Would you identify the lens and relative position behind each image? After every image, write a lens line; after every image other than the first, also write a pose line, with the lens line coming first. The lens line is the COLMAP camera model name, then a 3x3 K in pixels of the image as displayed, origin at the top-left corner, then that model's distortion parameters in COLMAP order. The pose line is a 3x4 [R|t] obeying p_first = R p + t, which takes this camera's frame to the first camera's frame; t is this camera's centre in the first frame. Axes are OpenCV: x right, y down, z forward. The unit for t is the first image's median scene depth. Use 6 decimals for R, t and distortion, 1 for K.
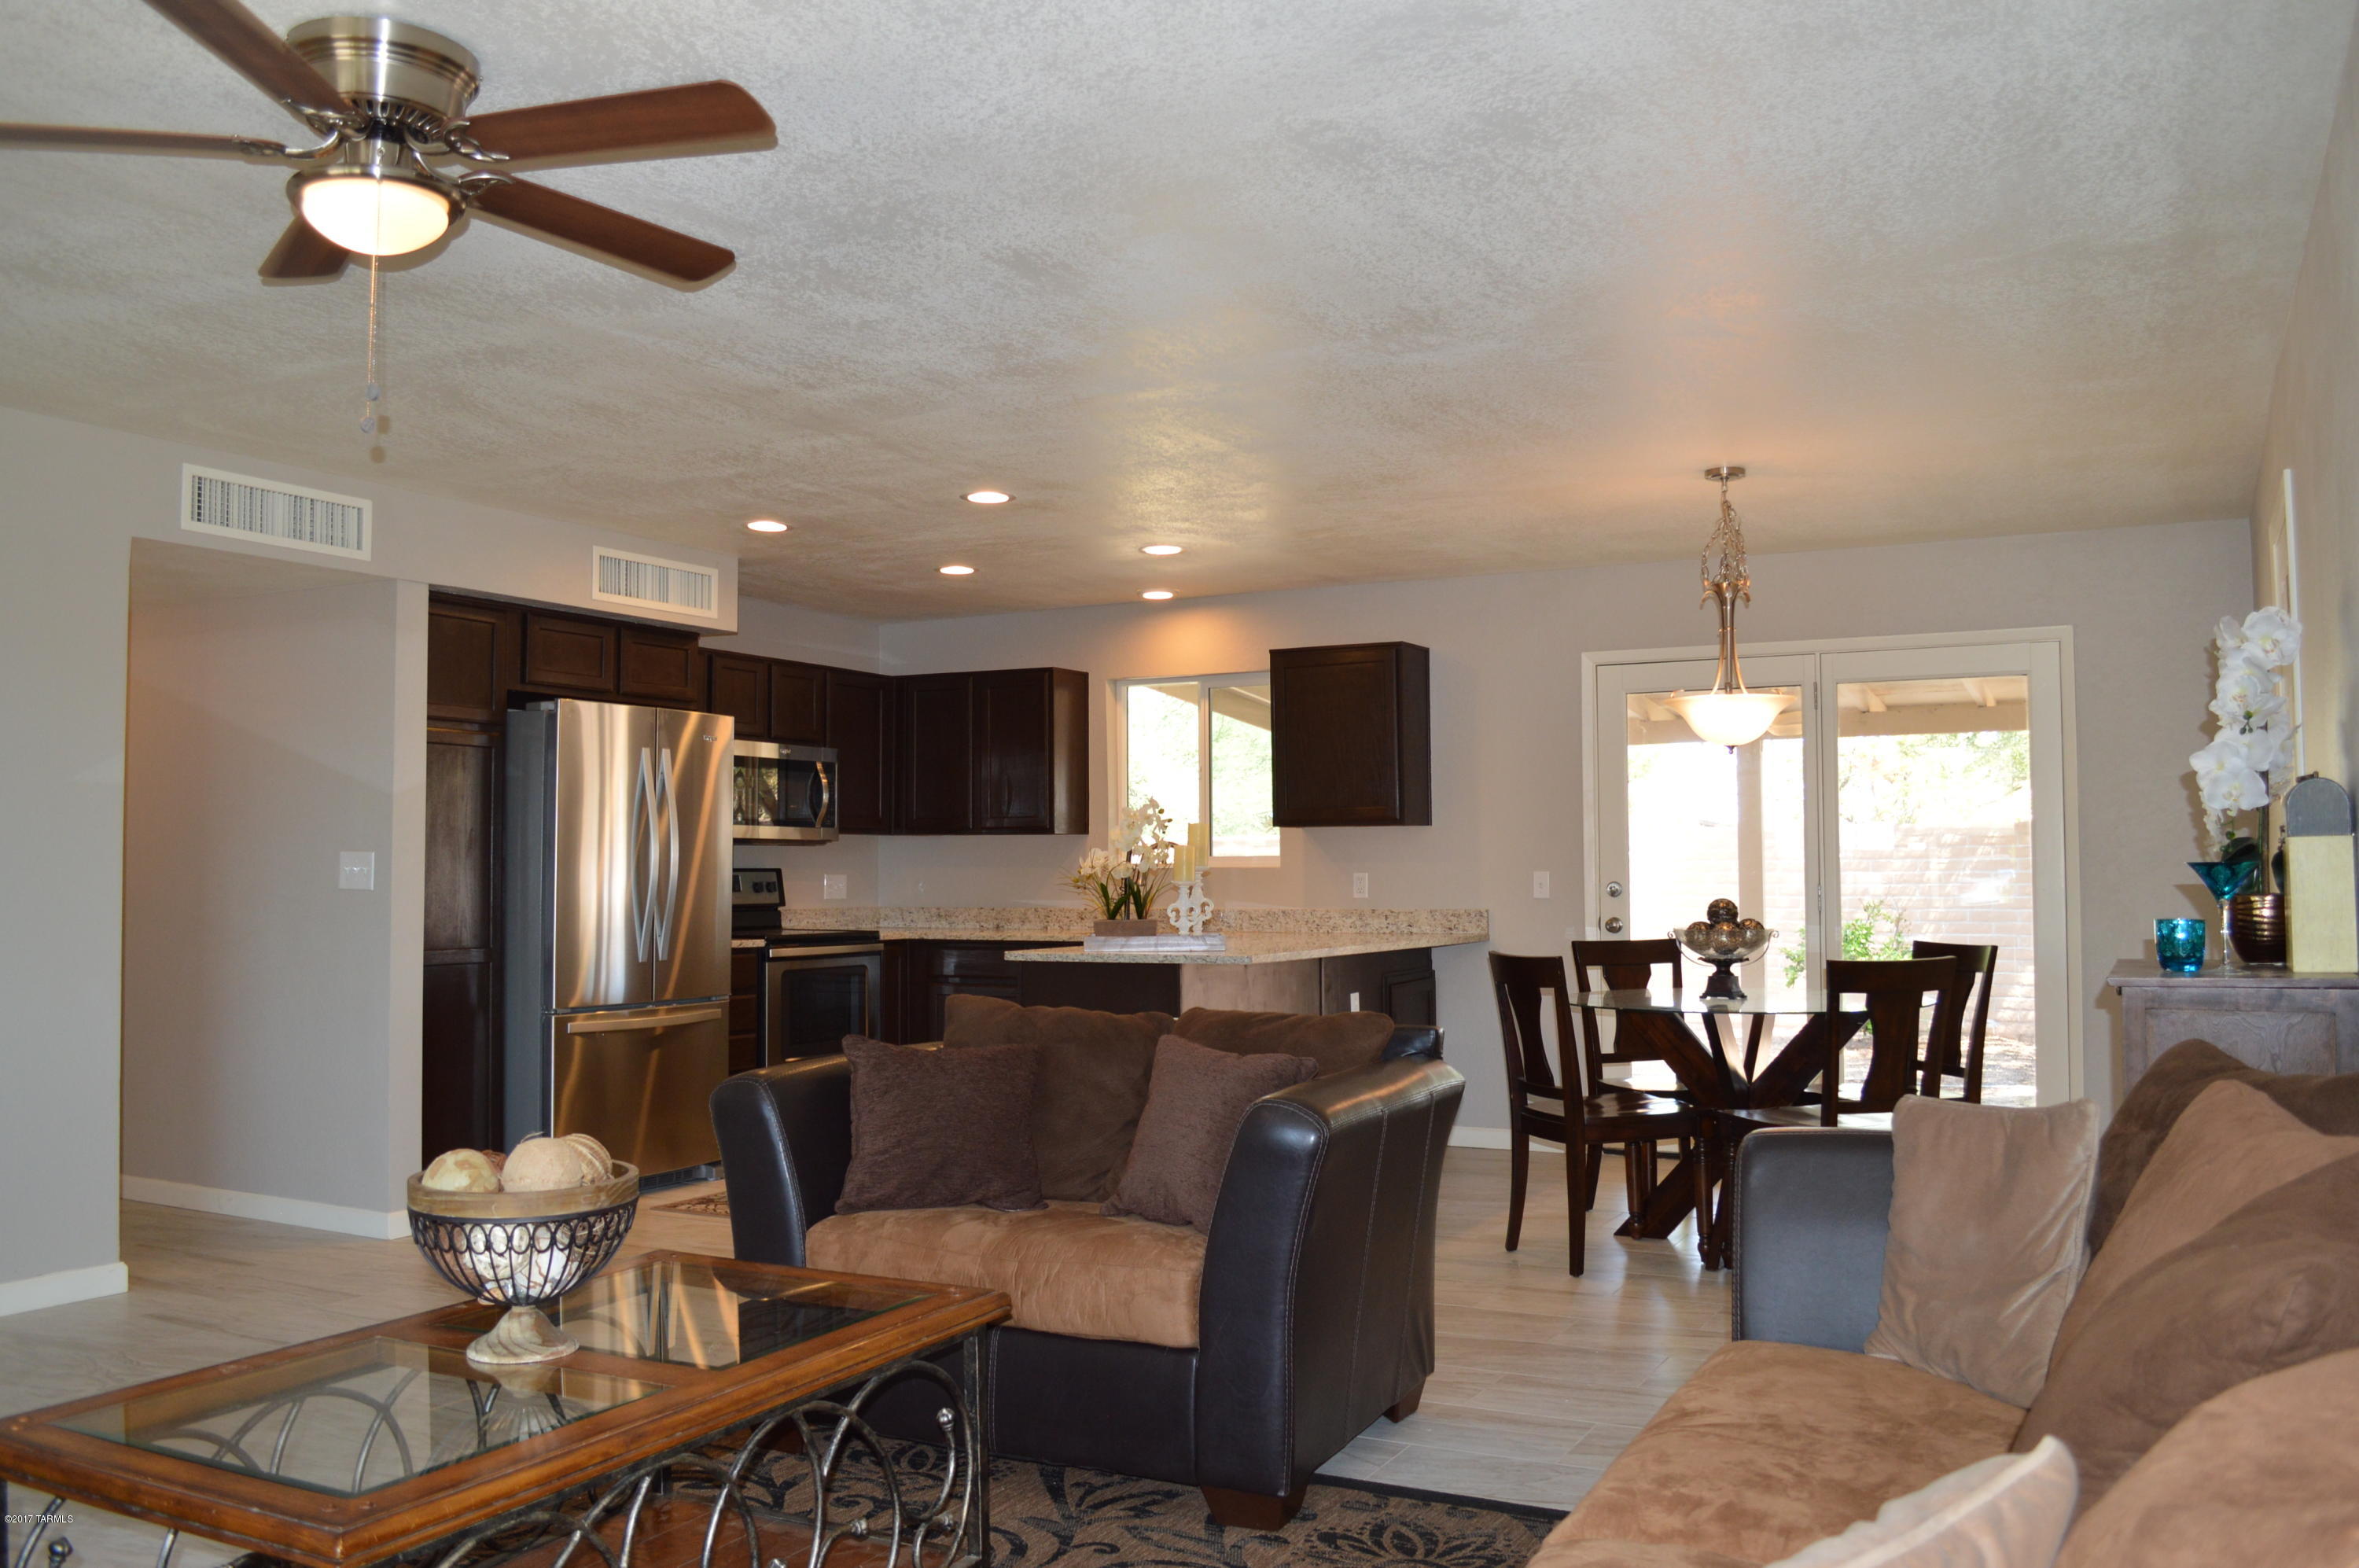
lens RADIAL K [[1878.3, 0, 1179.5], [0, 1878.3, 784.0], [0, 0, 1]] dist [-0.083923, 0.014095]
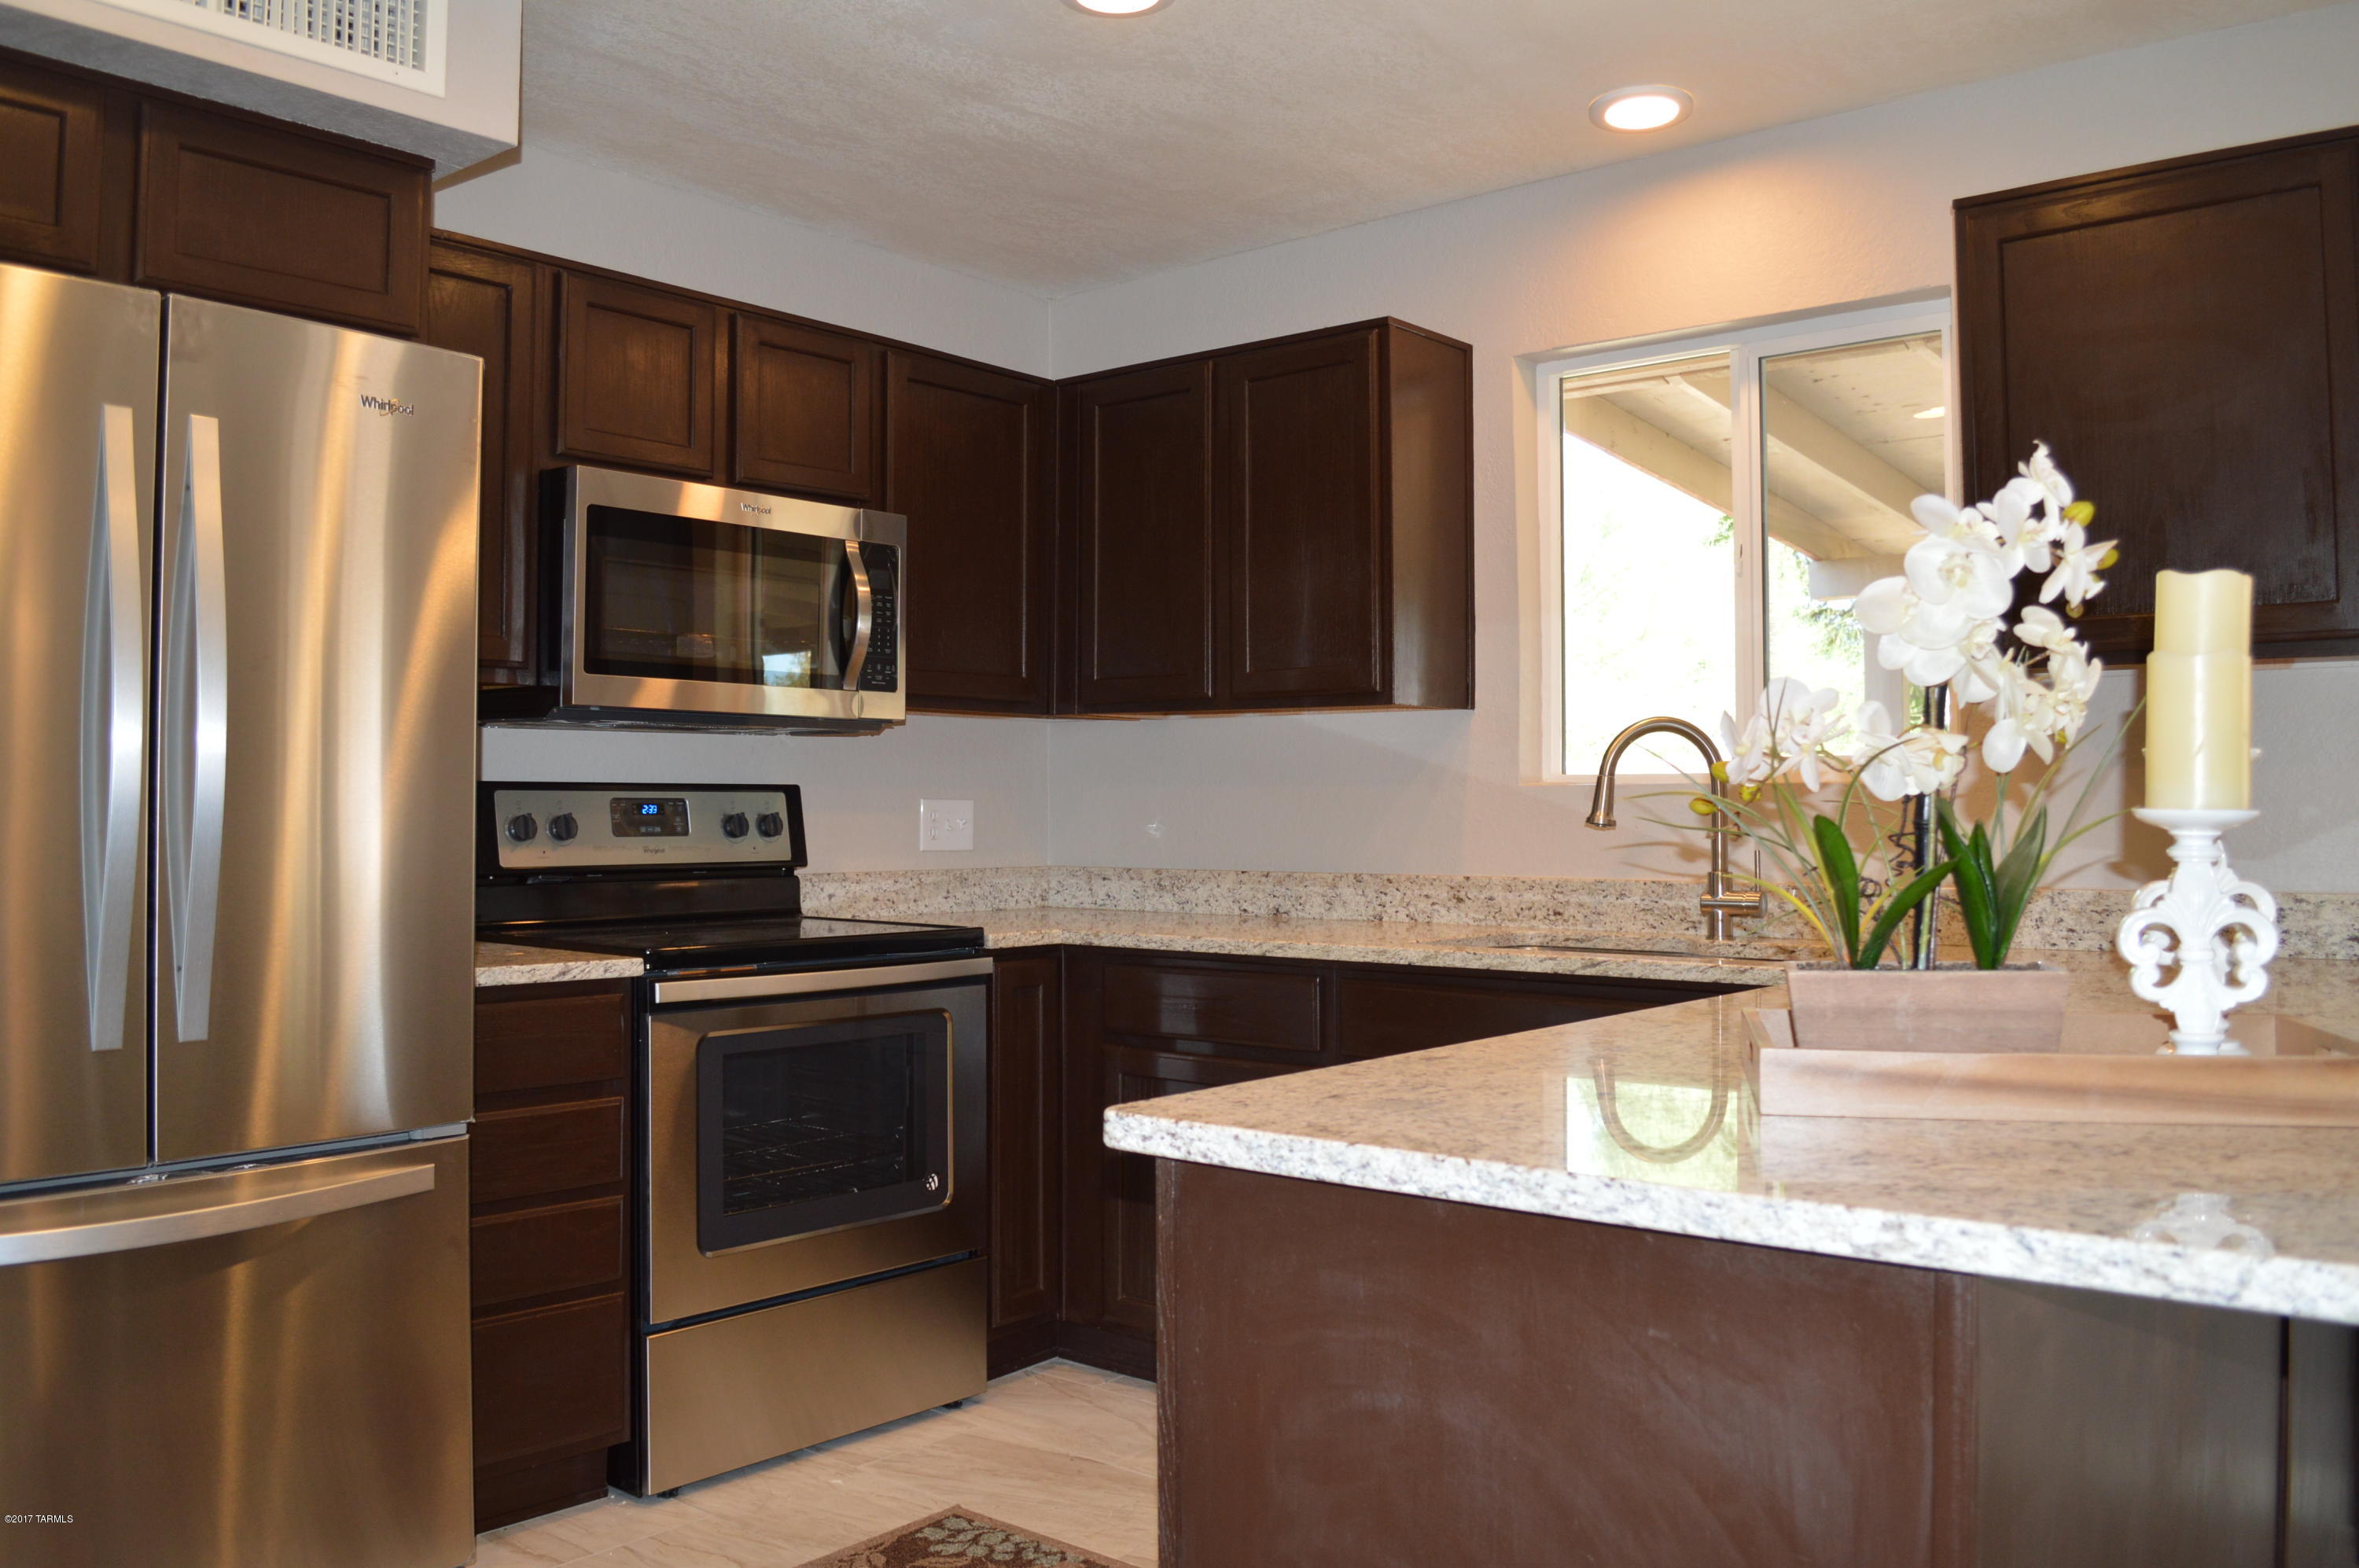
lens RADIAL K [[1878.3, 0, 1179.5], [0, 1878.3, 784.0], [0, 0, 1]] dist [-0.083923, 0.014095]
pose [[0.982277, -0.001678, -0.187429, -0.036076], [0.007443, 0.999520, 0.030059, 0.033358], [0.187289, -0.030921, 0.981818, 0.593207]]
